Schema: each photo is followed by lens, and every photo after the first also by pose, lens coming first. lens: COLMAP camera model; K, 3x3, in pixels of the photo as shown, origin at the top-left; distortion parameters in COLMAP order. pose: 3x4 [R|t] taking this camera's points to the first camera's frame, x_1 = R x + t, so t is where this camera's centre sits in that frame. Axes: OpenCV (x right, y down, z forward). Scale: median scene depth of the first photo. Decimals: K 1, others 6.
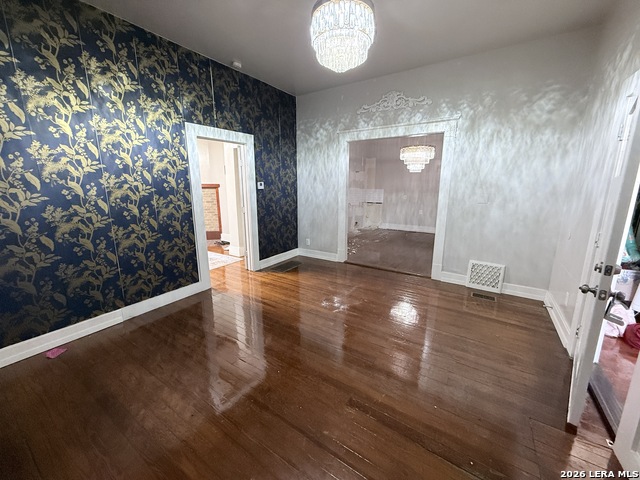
lens RADIAL K [[254.1, 0, 320.3], [0, 254.1, 237.9], [0, 0, 1]] dist [0.000380, 0.000116]
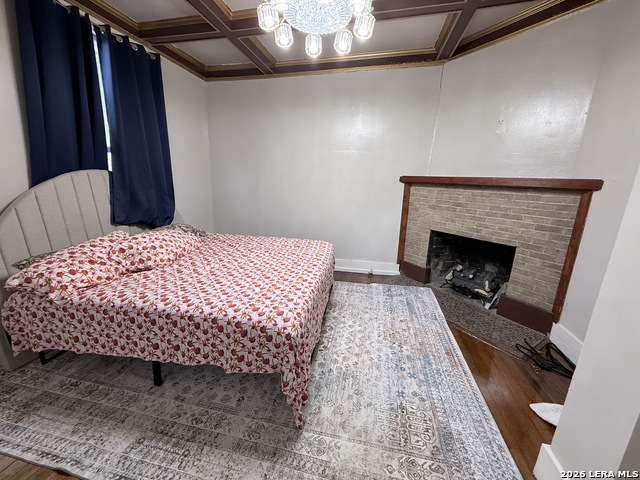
lens RADIAL K [[254.1, 0, 321.8], [0, 254.1, 243.2], [0, 0, 1]] dist [0.000380, 0.000116]
pose [[0.375503, 0.234910, -0.896557, -0.202679], [-0.187502, 0.966598, 0.174730, -0.113754], [0.907657, 0.102495, 0.407007, 0.506213]]
